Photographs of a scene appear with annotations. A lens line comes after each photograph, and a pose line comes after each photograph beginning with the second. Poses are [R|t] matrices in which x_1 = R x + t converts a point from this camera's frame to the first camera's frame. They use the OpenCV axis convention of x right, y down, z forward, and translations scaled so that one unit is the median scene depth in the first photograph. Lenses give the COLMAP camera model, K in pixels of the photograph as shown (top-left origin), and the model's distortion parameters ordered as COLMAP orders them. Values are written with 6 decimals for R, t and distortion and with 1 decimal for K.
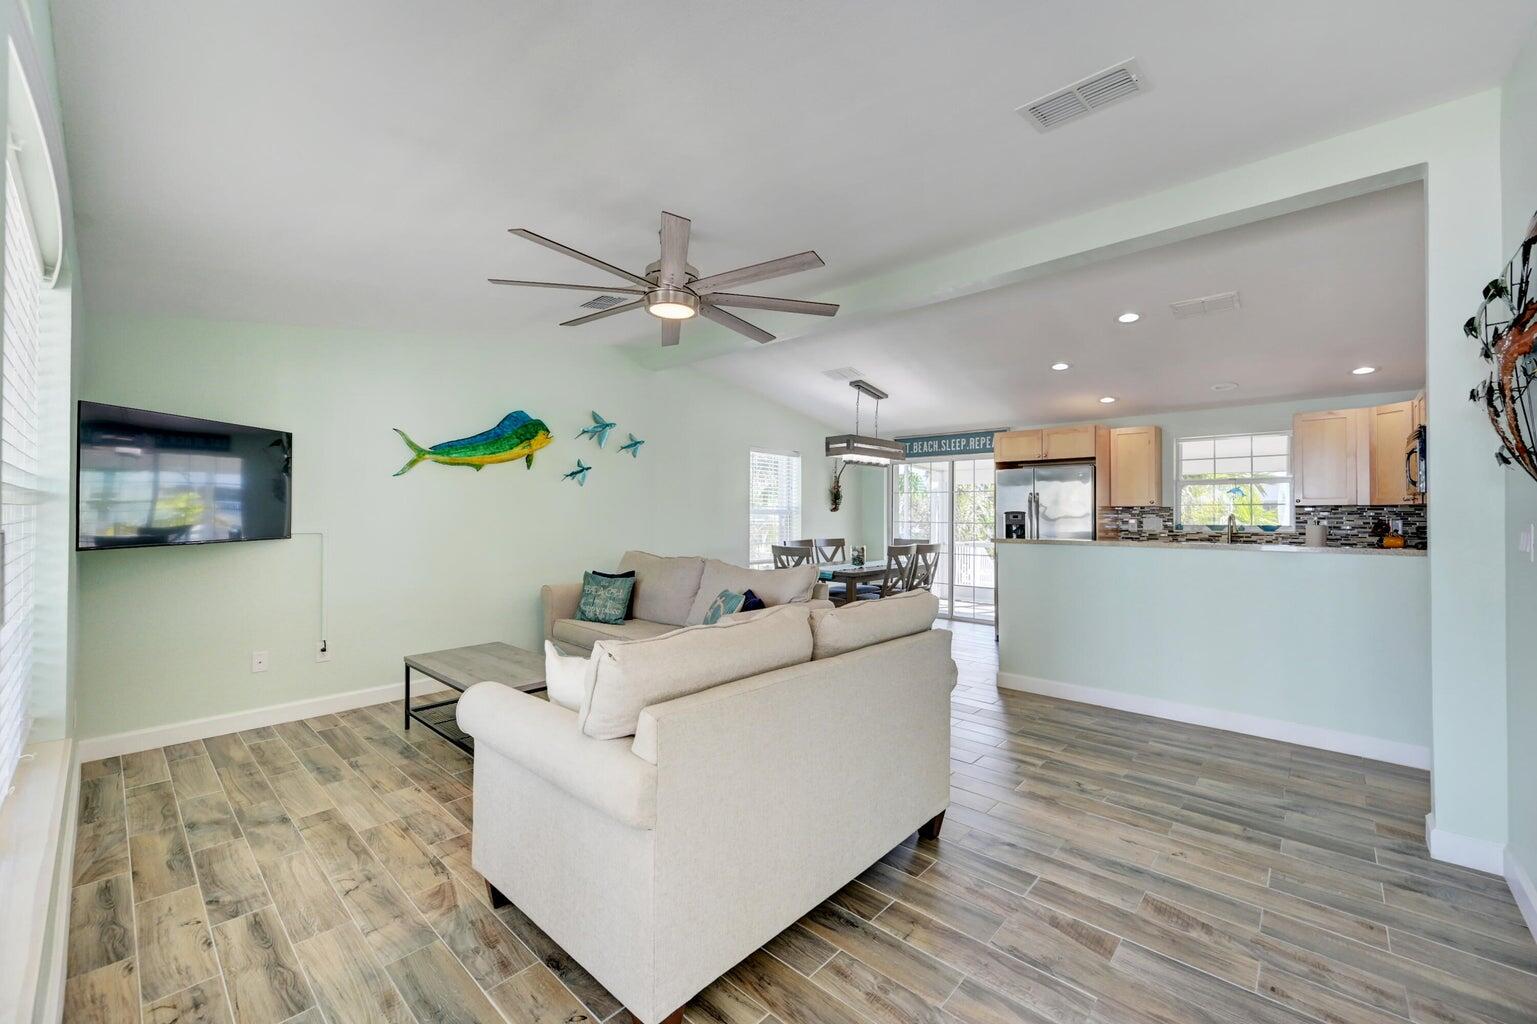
lens RADIAL K [[607.8, 0, 768.5], [0, 607.8, 506.1], [0, 0, 1]] dist [0.015715, 0.000190]
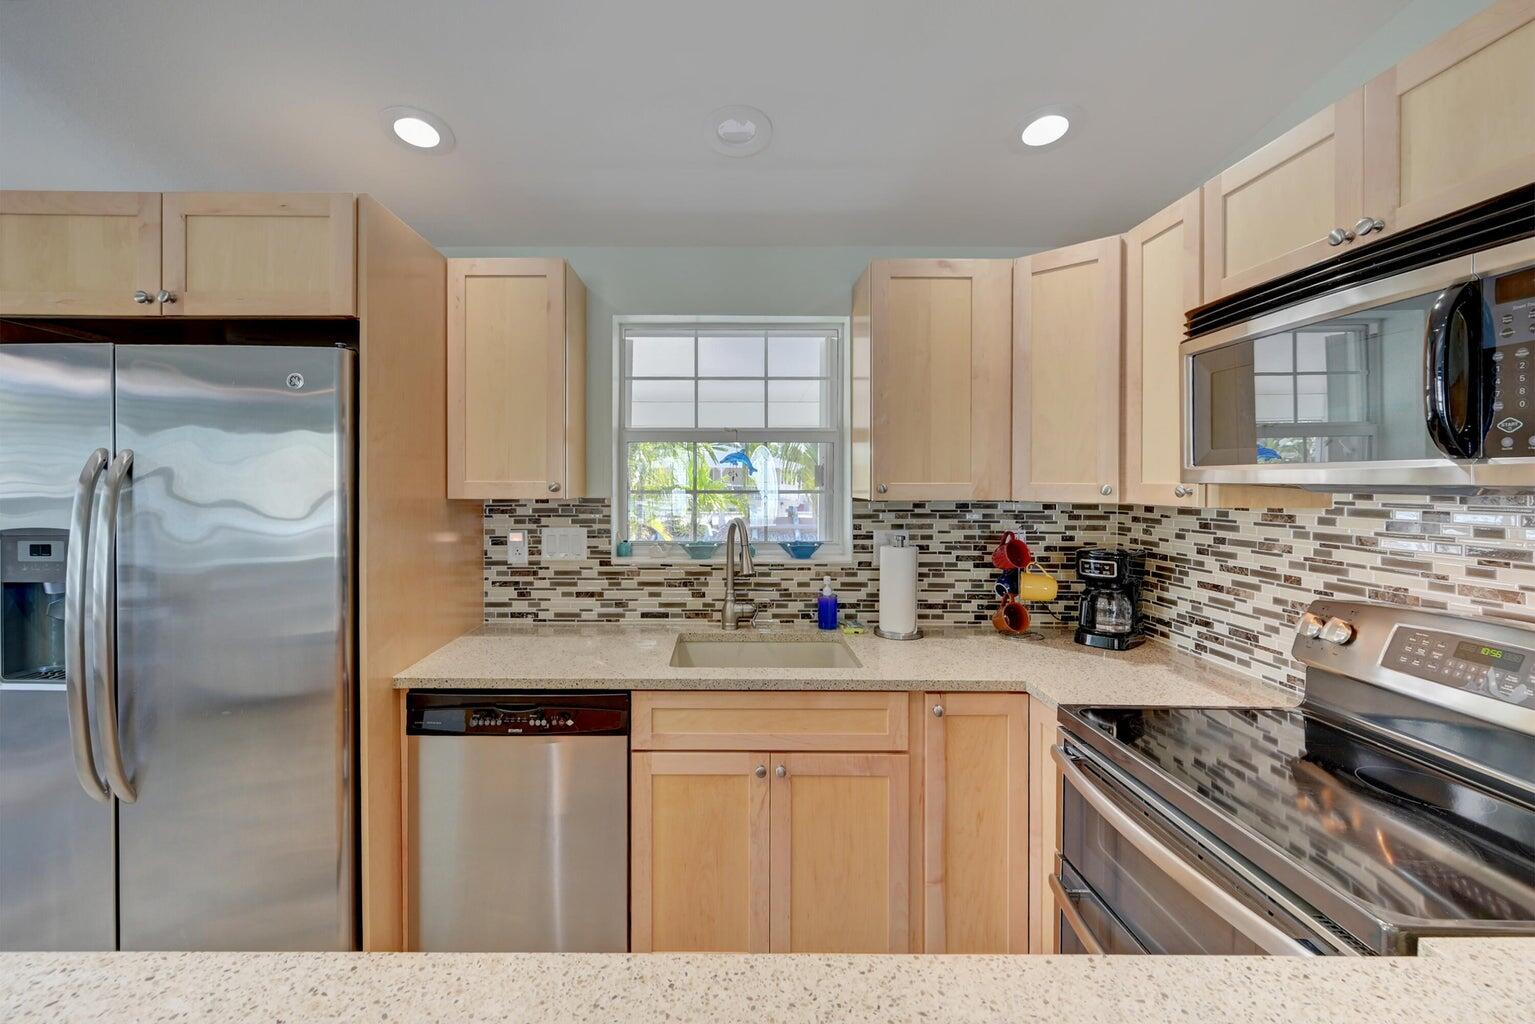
lens RADIAL K [[634.1, 0, 735.9], [0, 634.1, 488.5], [0, 0, 1]] dist [-0.000988, -0.000286]
pose [[0.729862, -0.011400, 0.683499, 0.469051], [-0.008476, 0.999633, 0.025723, -0.016184], [-0.683542, -0.024568, 0.729498, 0.689919]]
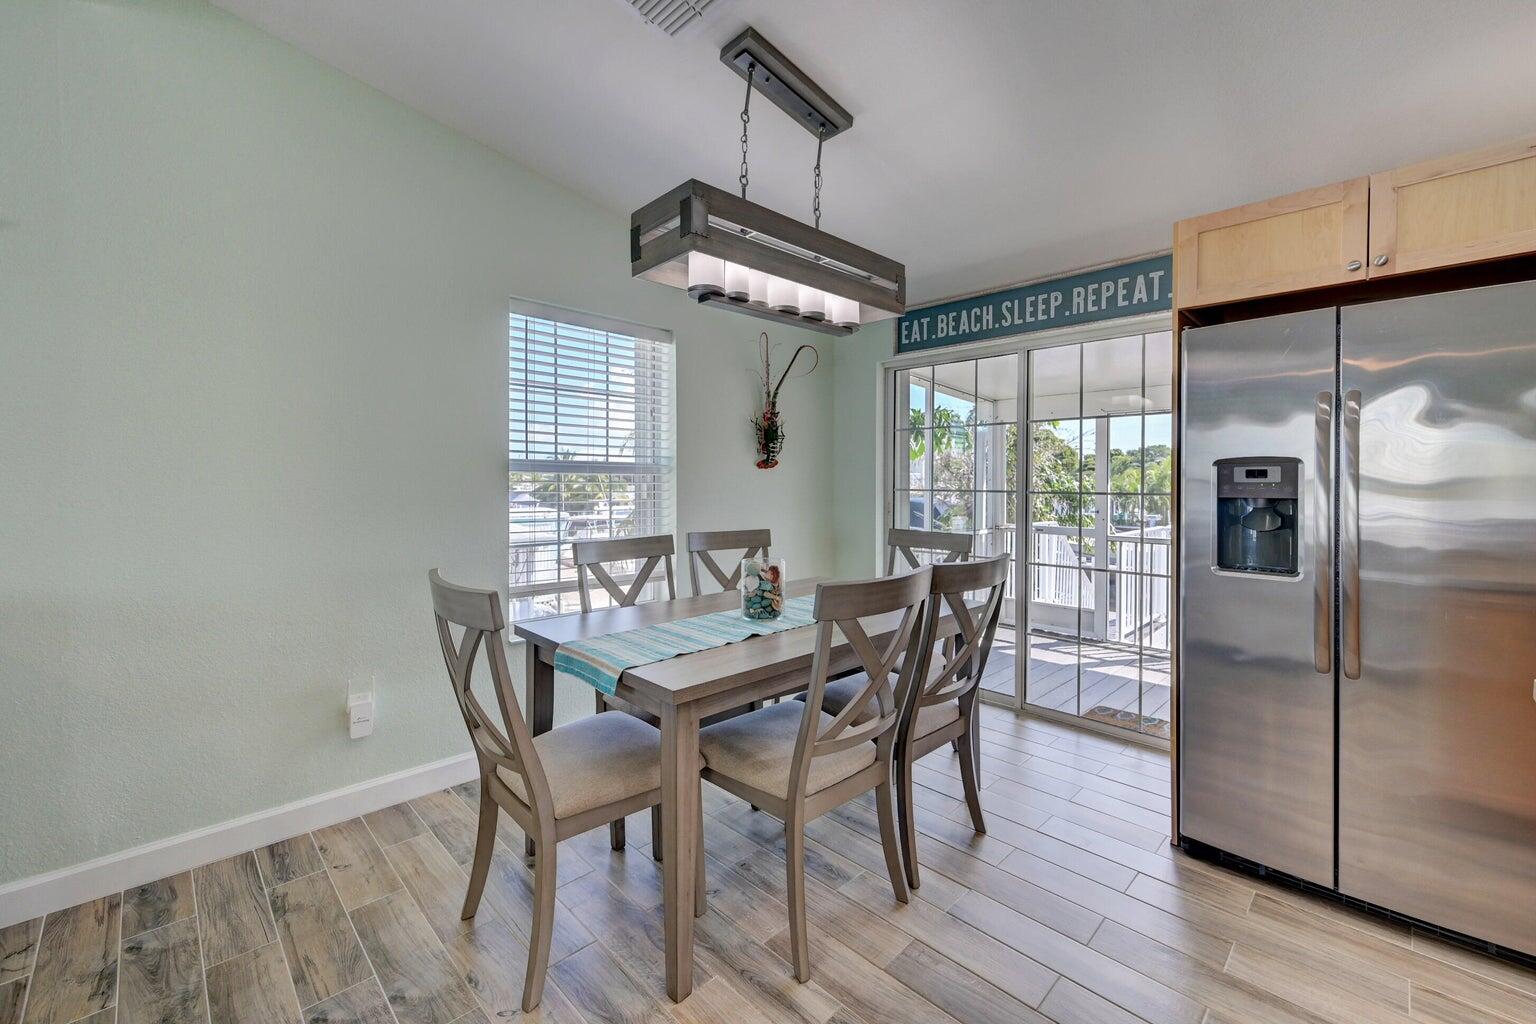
lens RADIAL K [[633.1, 0, 769.0], [0, 633.1, 483.7], [0, 0, 1]] dist [0.000666, 0.000052]
pose [[0.998783, -0.000413, -0.049318, 0.187595], [0.001269, 0.999849, 0.017324, 0.017662], [0.049304, -0.017366, 0.998633, 0.718641]]
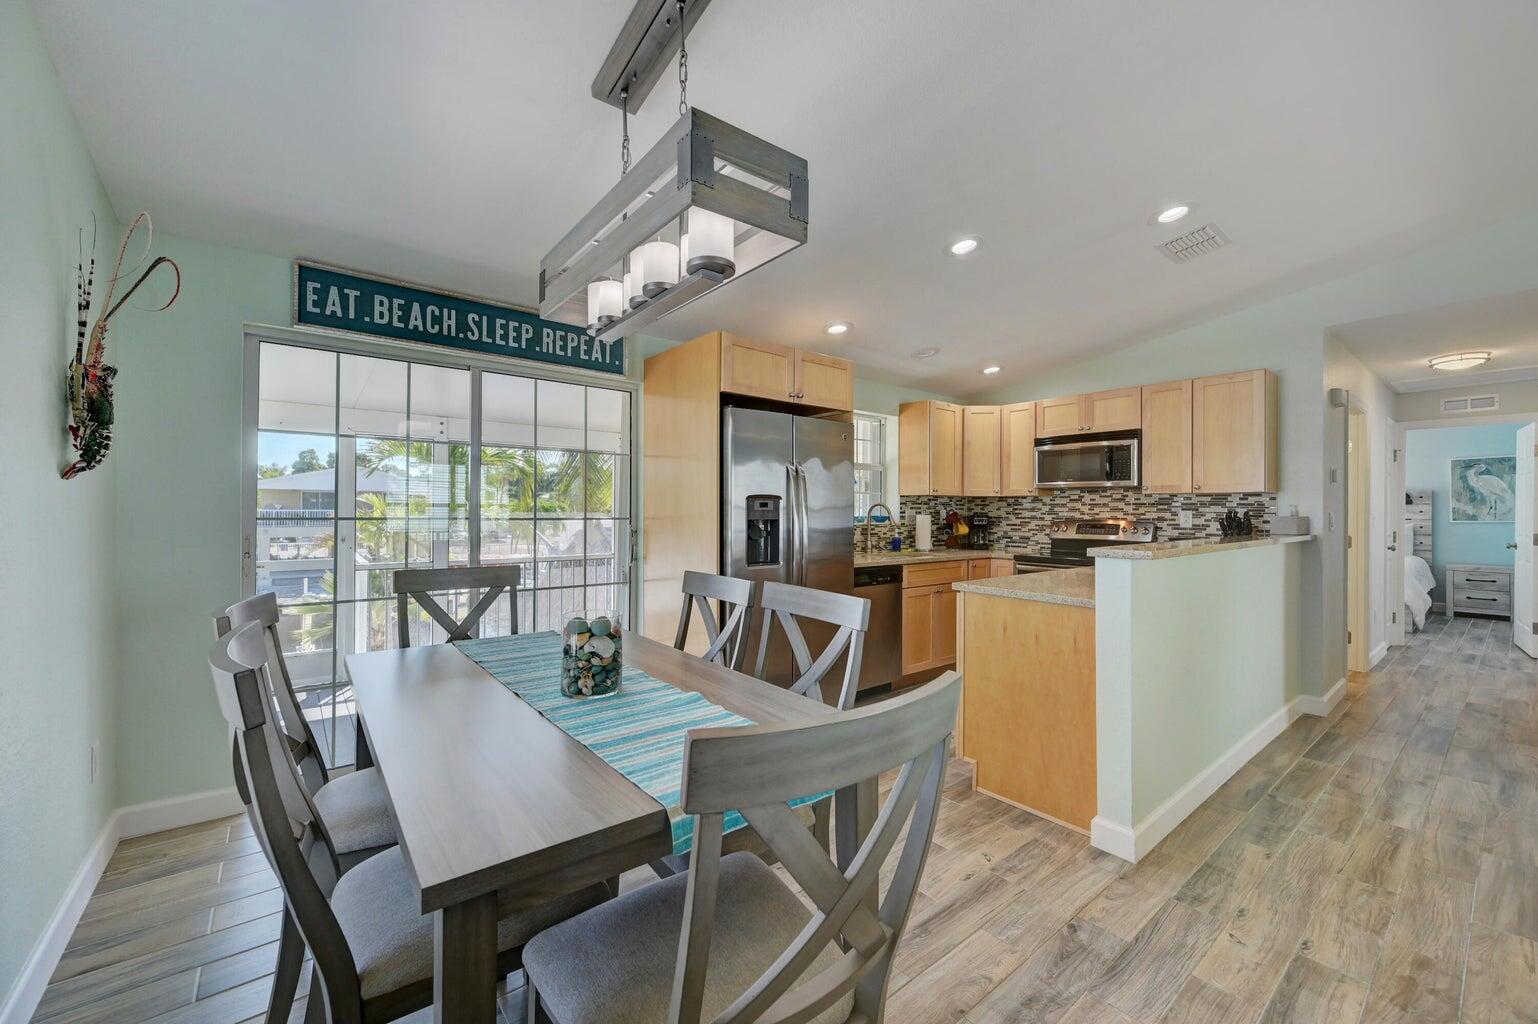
lens RADIAL K [[606.4, 0, 772.8], [0, 606.4, 504.6], [0, 0, 1]] dist [0.001311, 0.000221]
pose [[0.142178, 0.005399, 0.989826, -0.107251], [-0.021153, 0.999773, -0.002415, 0.019617], [-0.989615, -0.020595, 0.142260, 0.991805]]
